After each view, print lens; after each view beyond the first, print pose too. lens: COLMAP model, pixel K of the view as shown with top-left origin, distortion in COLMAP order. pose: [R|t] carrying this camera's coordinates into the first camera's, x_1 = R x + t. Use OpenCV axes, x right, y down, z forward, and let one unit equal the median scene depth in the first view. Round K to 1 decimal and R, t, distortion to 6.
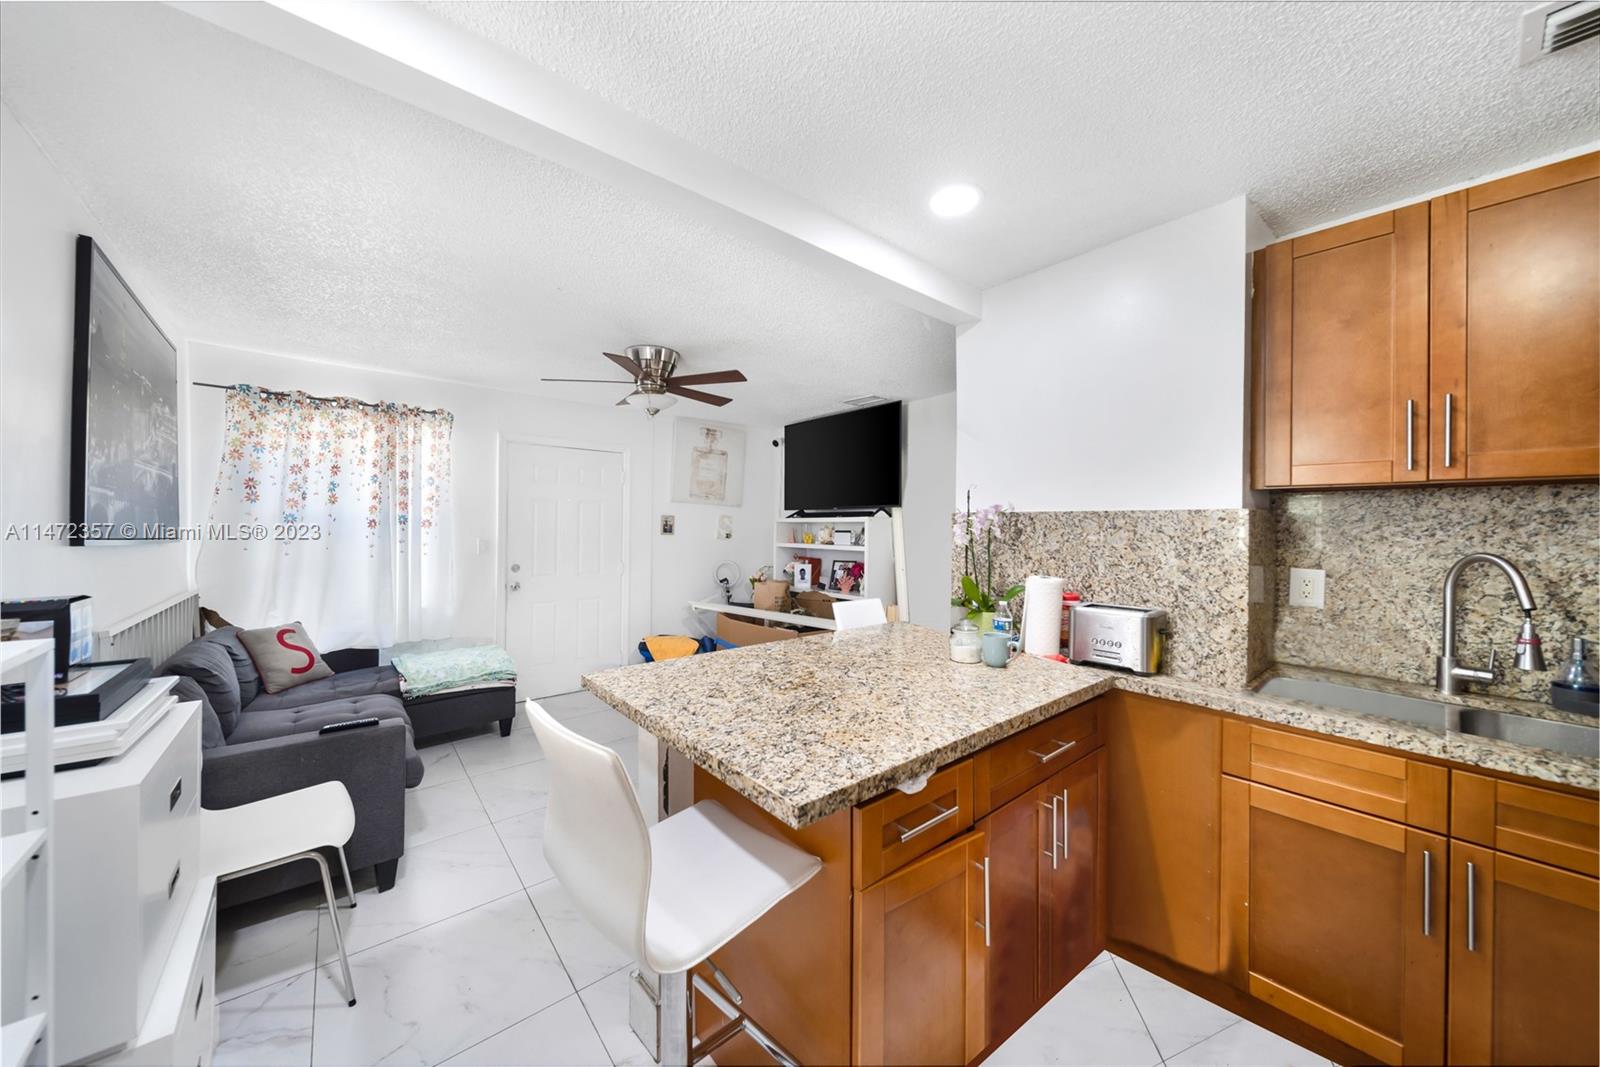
lens RADIAL K [[554.3, 0, 794.9], [0, 554.3, 526.3], [0, 0, 1]] dist [0.004904, -0.002275]
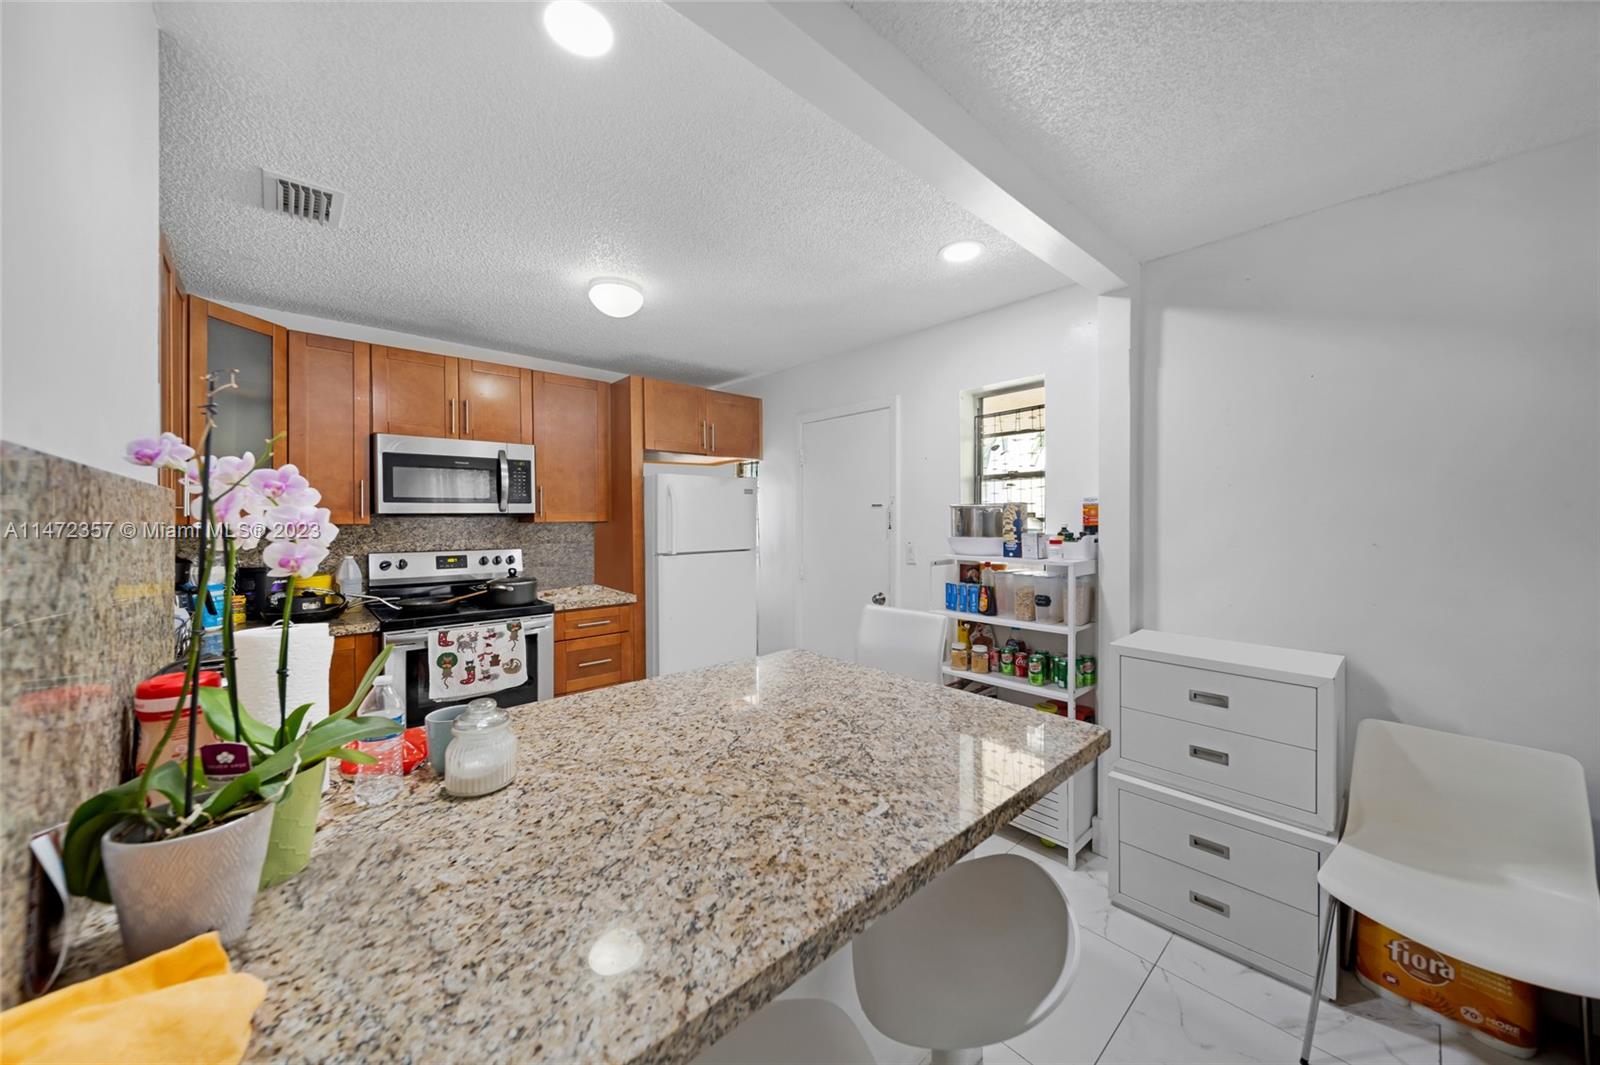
lens RADIAL K [[554.3, 0, 804.3], [0, 554.3, 516.8], [0, 0, 1]] dist [0.004904, -0.002275]
pose [[-0.998734, -0.005260, -0.050018, 0.046441], [-0.005261, 0.999986, -0.000110, -0.004983], [0.050018, 0.000153, -0.998748, 1.707530]]
